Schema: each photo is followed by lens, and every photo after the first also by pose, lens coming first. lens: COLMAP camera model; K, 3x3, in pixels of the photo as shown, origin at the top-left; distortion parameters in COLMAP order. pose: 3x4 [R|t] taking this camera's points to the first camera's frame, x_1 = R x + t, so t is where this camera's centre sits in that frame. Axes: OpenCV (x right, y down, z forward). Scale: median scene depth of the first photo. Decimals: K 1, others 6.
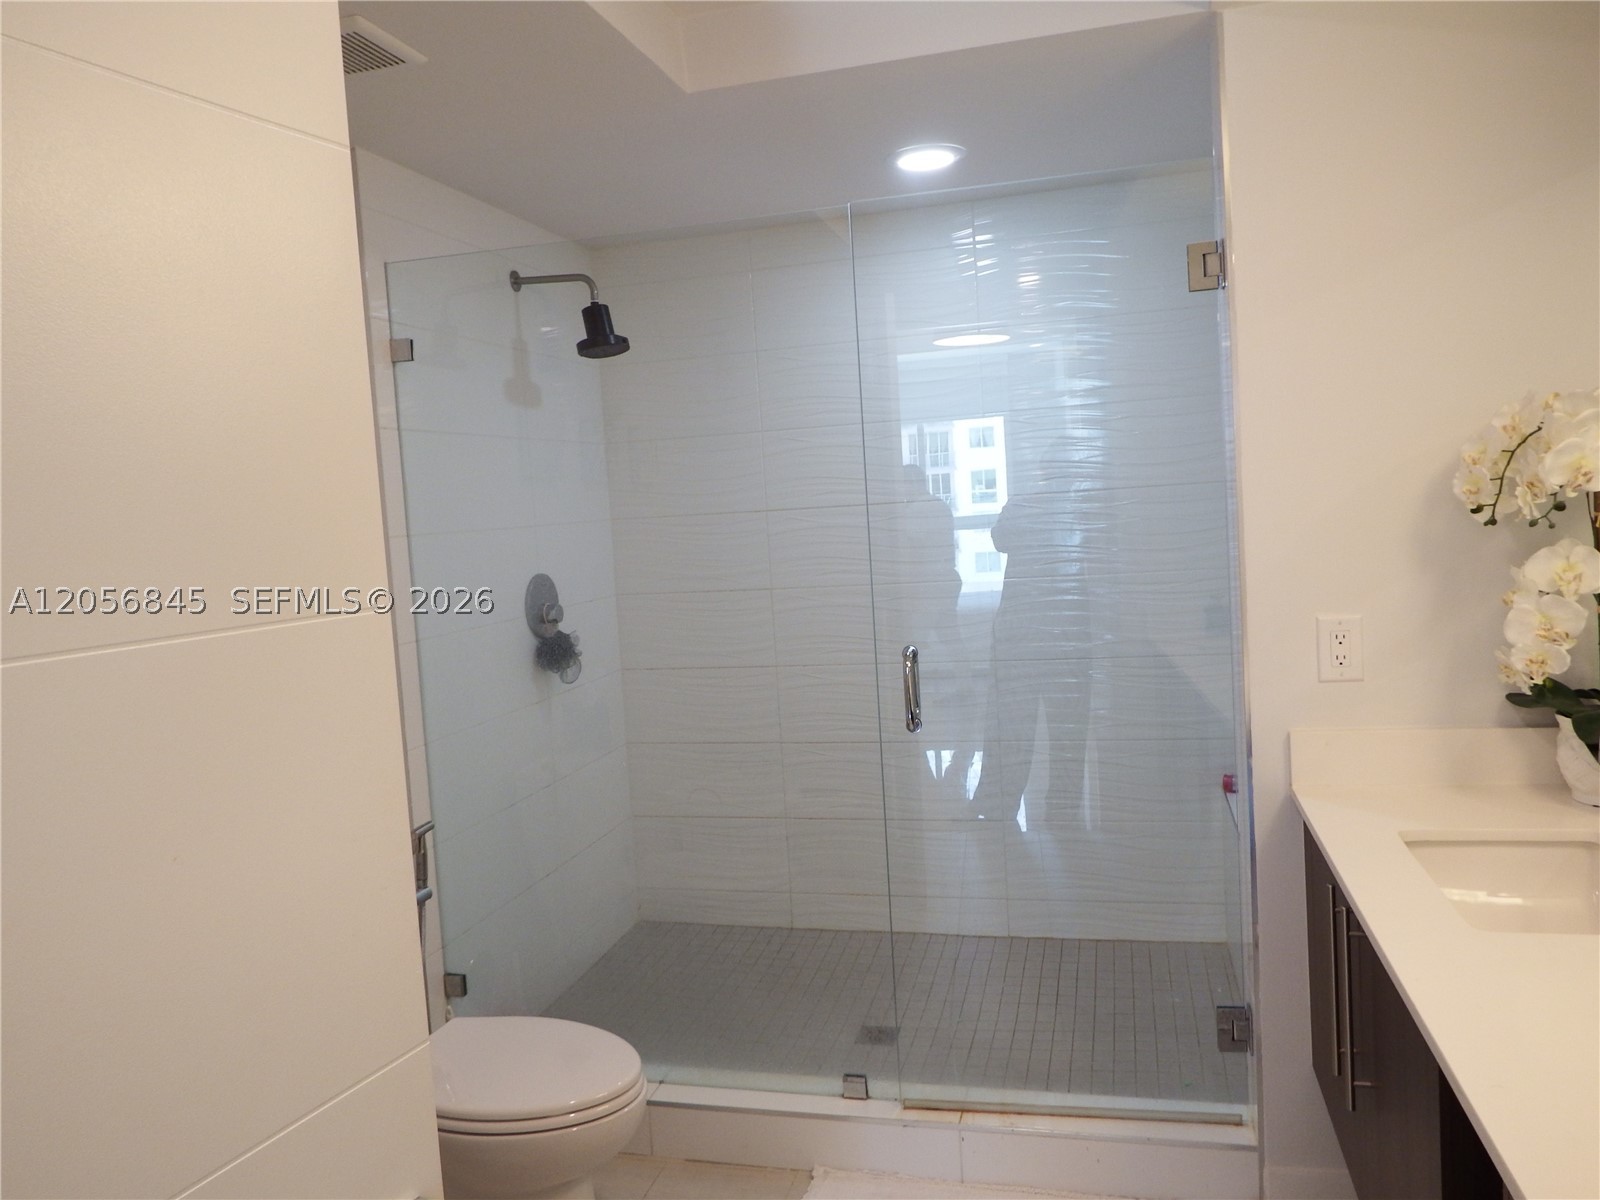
lens RADIAL K [[1153.6, 0, 800.0], [0, 1153.6, 600.0], [0, 0, 1]] dist [-0.003768, -0.000917]
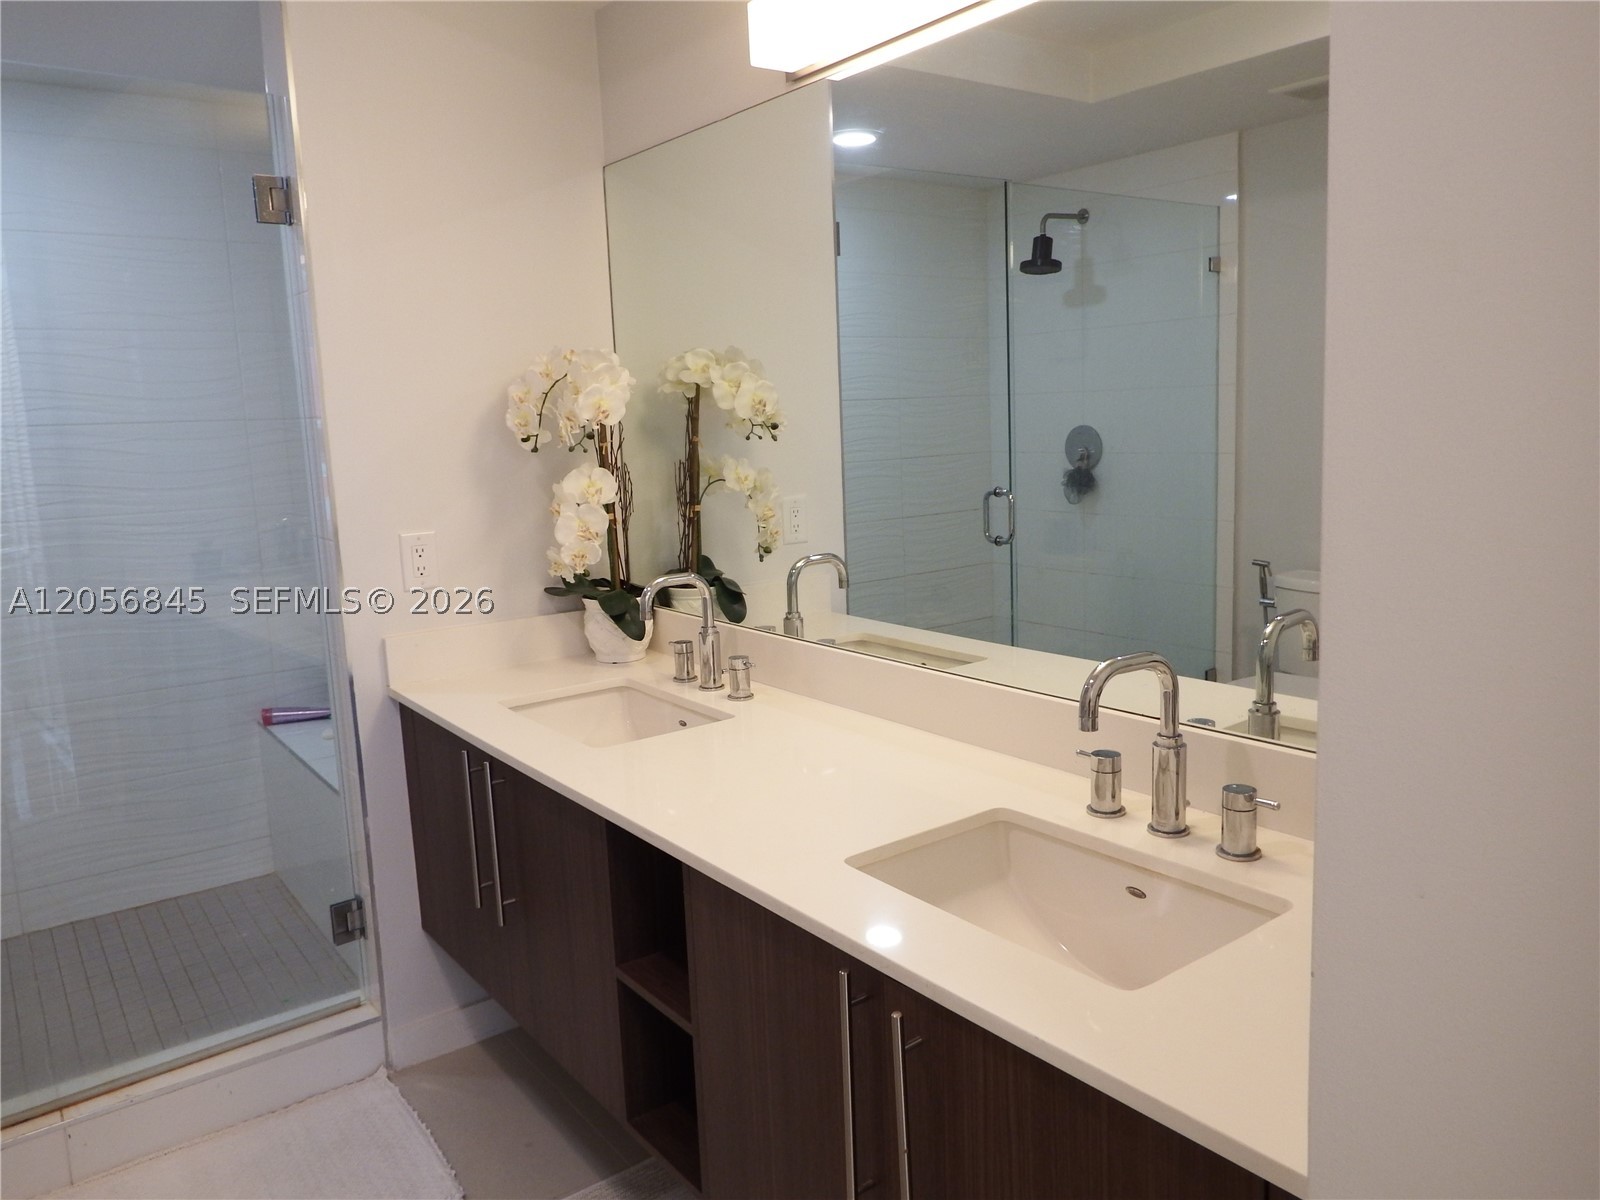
lens RADIAL K [[1162.0, 0, 807.7], [0, 1162.0, 605.4], [0, 0, 1]] dist [-0.005321, -0.010423]
pose [[0.618701, -0.089035, 0.780565, -0.221051], [0.056197, 0.996028, 0.069068, 0.031104], [-0.783614, 0.001133, 0.621247, -0.020315]]
